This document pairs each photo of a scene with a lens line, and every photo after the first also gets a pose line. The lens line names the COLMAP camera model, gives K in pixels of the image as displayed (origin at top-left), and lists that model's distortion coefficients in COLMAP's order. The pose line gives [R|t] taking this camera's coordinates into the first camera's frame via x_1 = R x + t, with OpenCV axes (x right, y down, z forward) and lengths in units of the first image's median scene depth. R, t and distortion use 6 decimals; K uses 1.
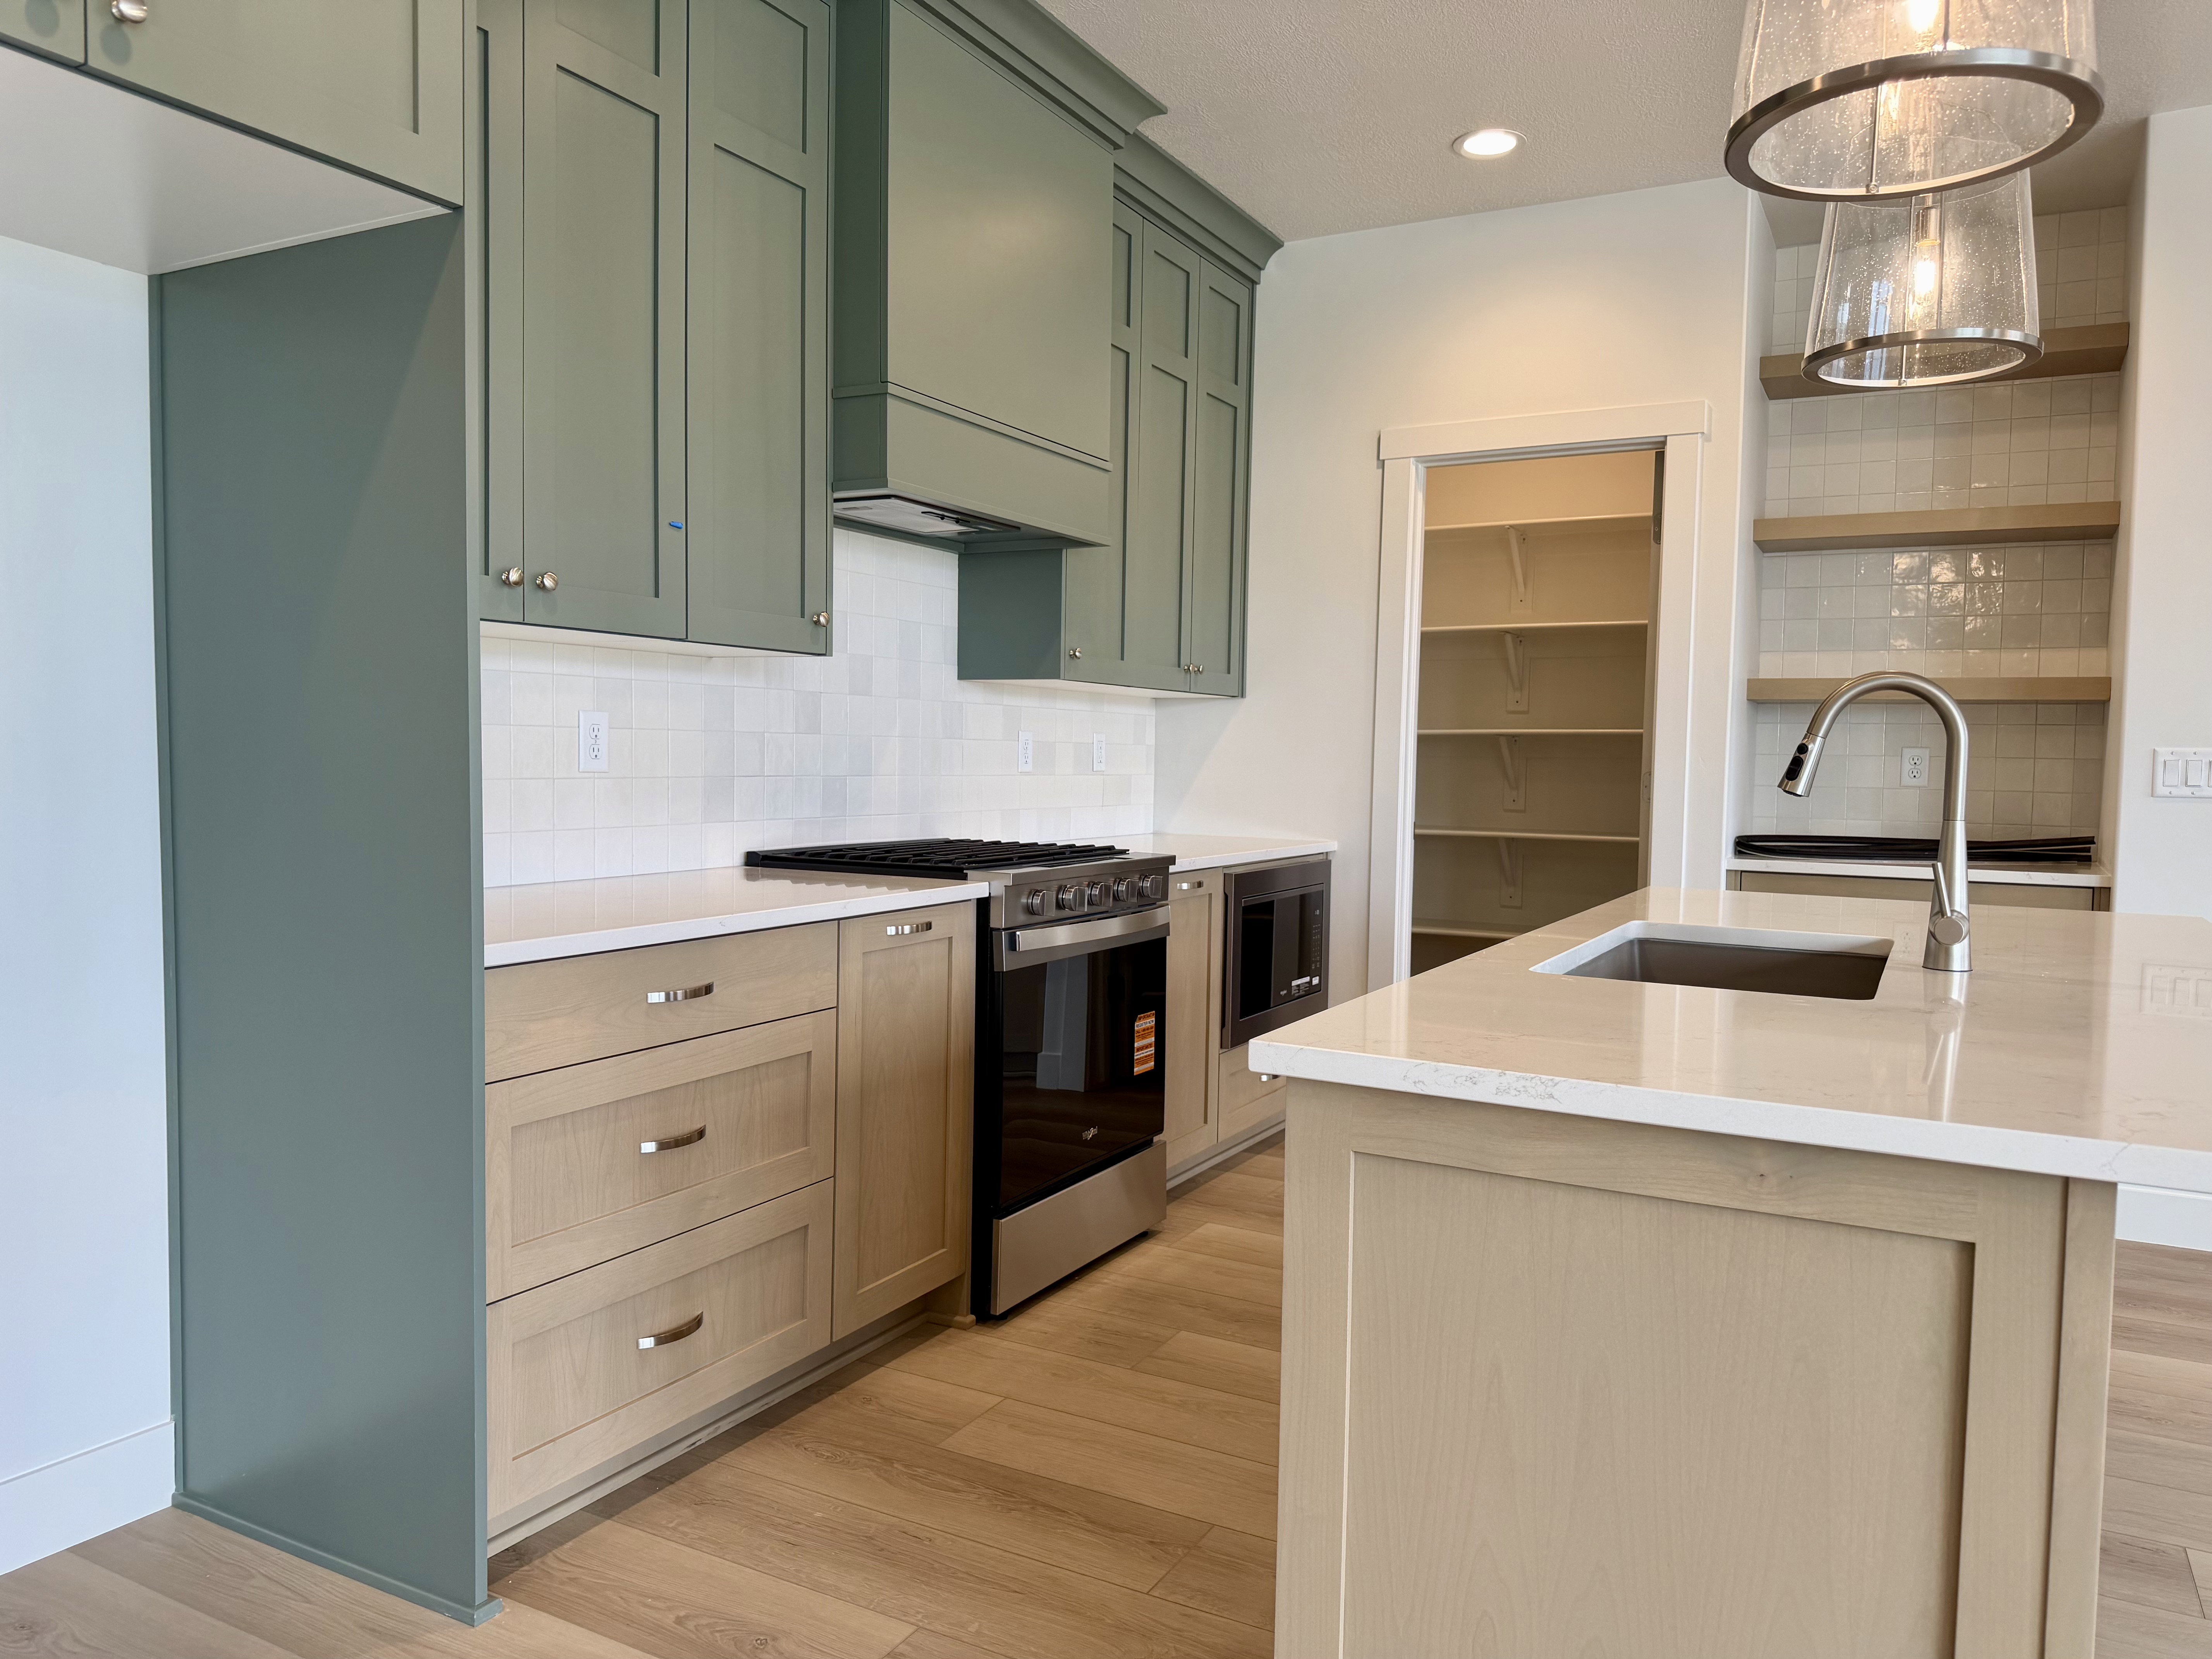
lens RADIAL K [[1535.0, 0, 1106.0], [0, 1535.0, 829.5], [0, 0, 1]] dist [0.026009, 0.000431]
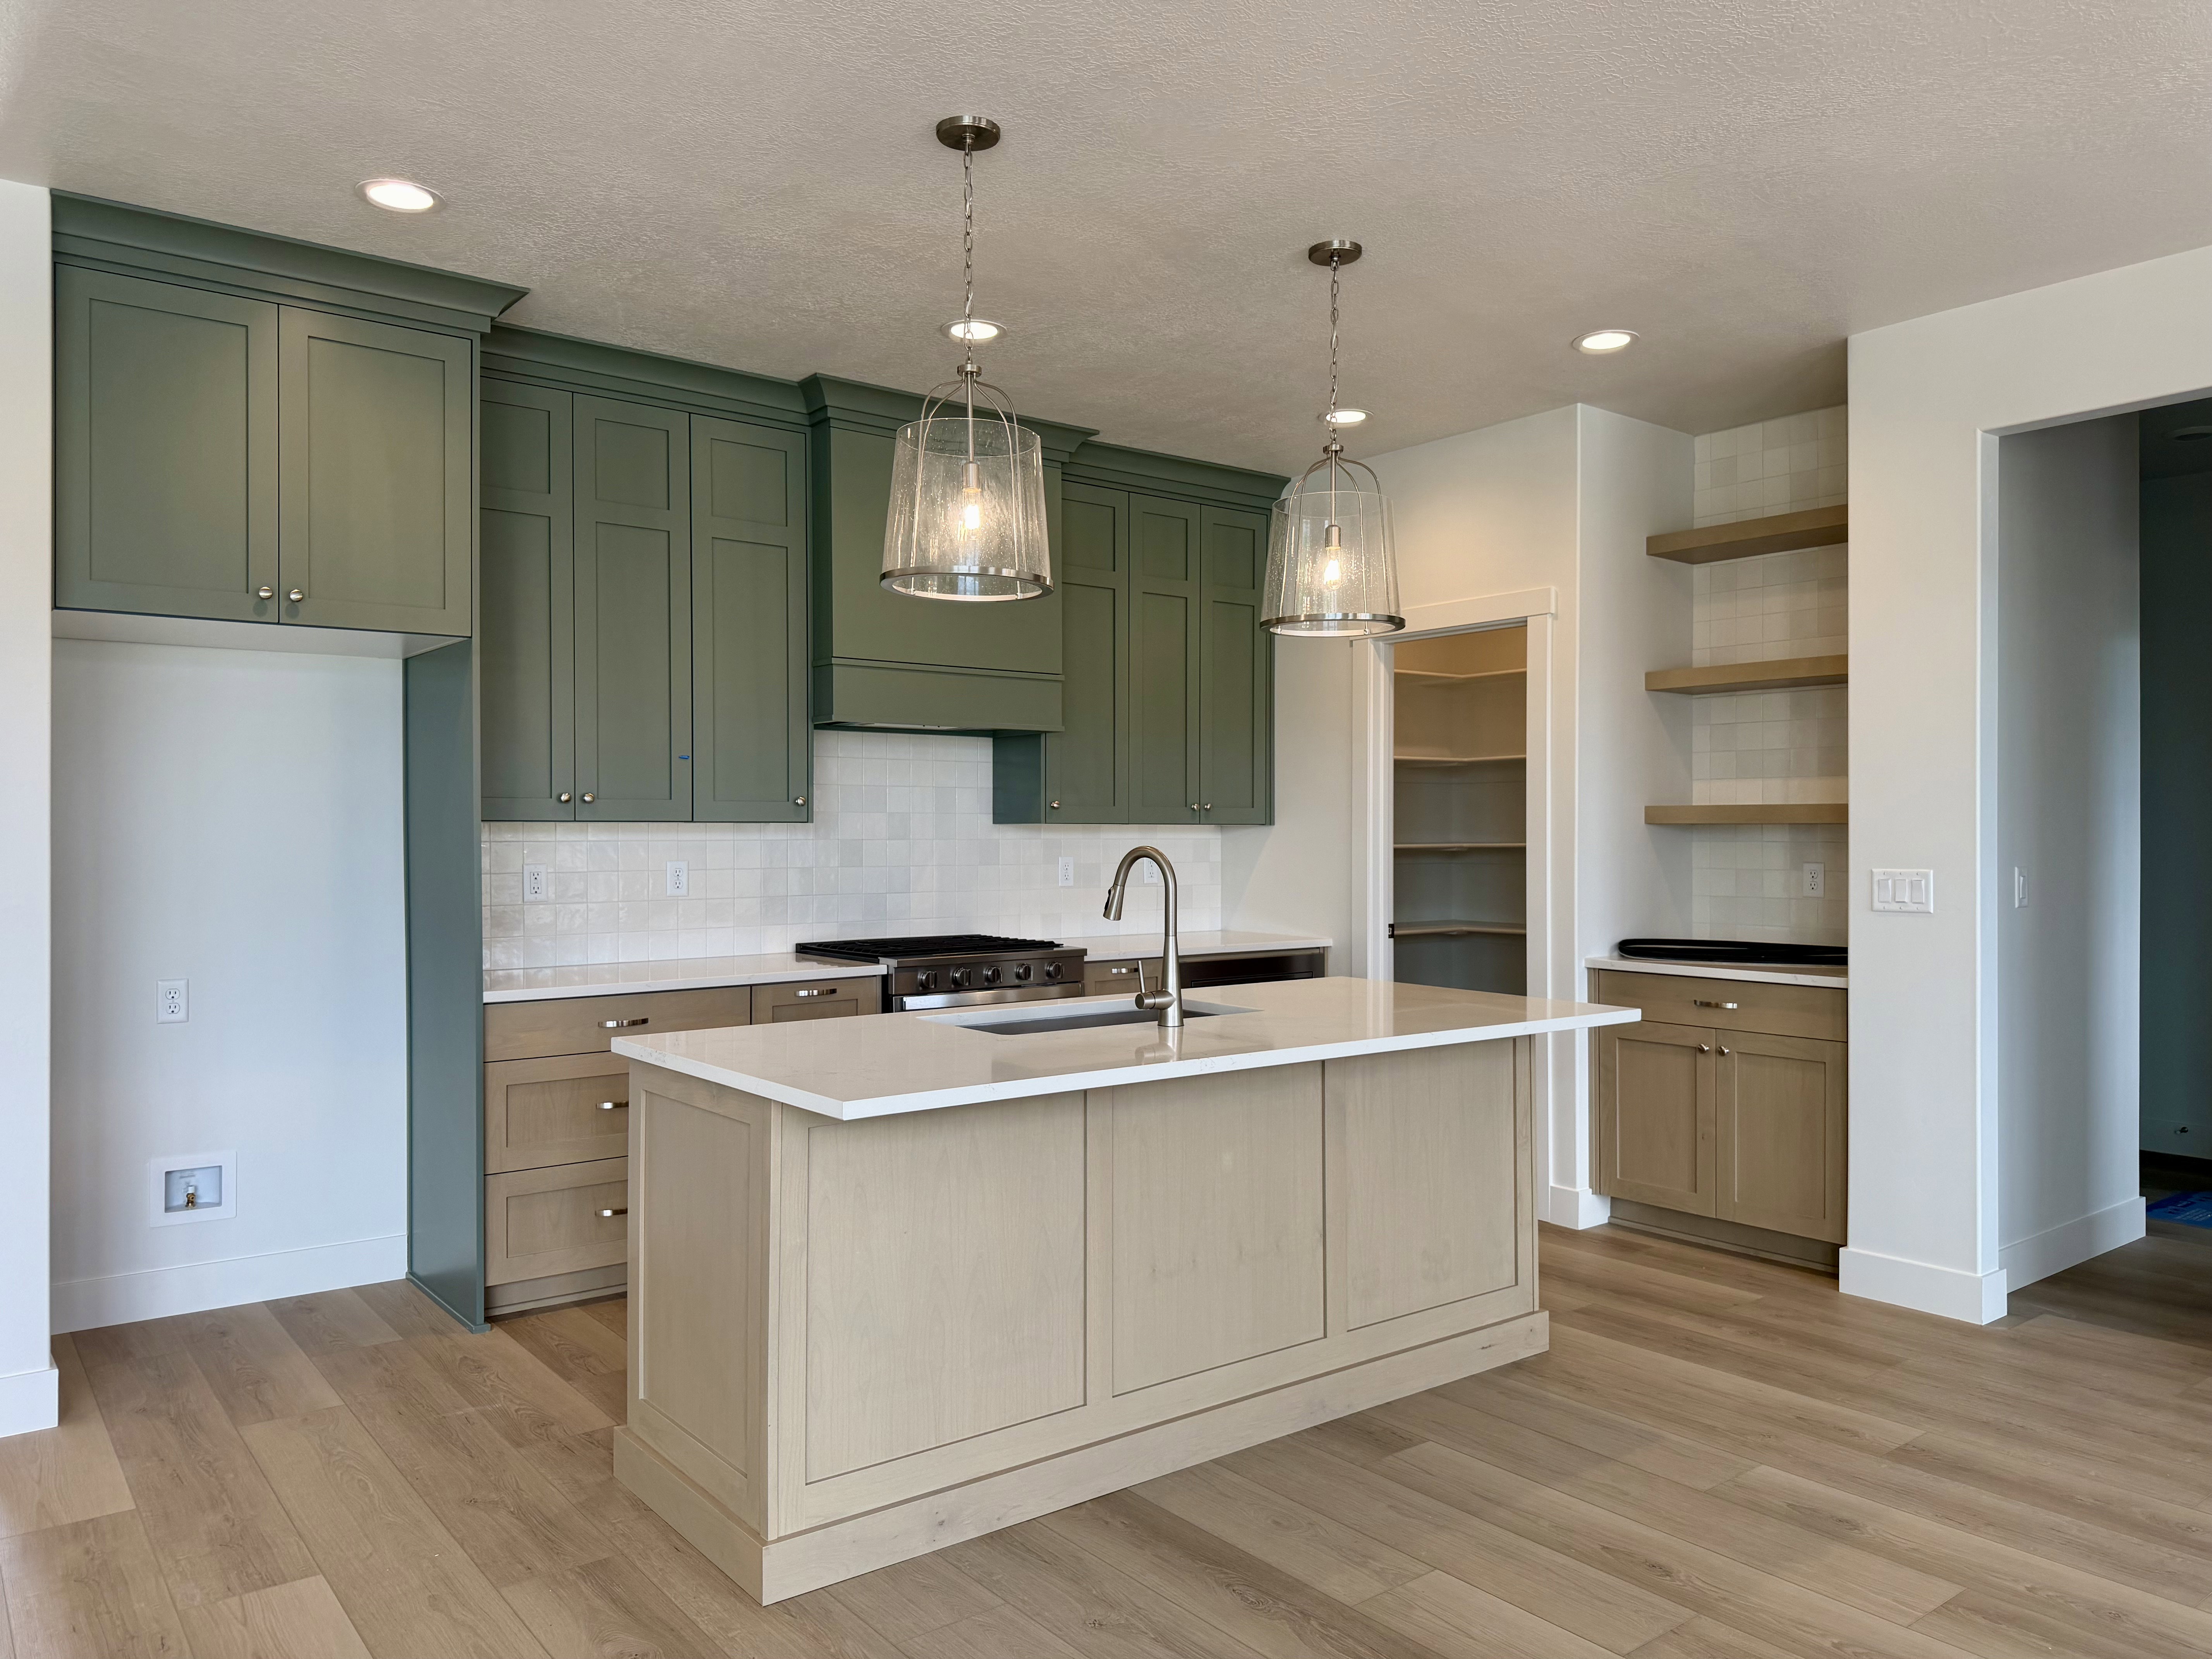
lens RADIAL K [[1537.3, 0, 1106.0], [0, 1537.3, 829.5], [0, 0, 1]] dist [0.108204, -0.079923]
pose [[0.916578, -0.017759, -0.399461, 0.682084], [-0.004295, 0.998518, -0.054245, -0.017408], [0.399833, 0.051436, 0.915144, -0.329727]]
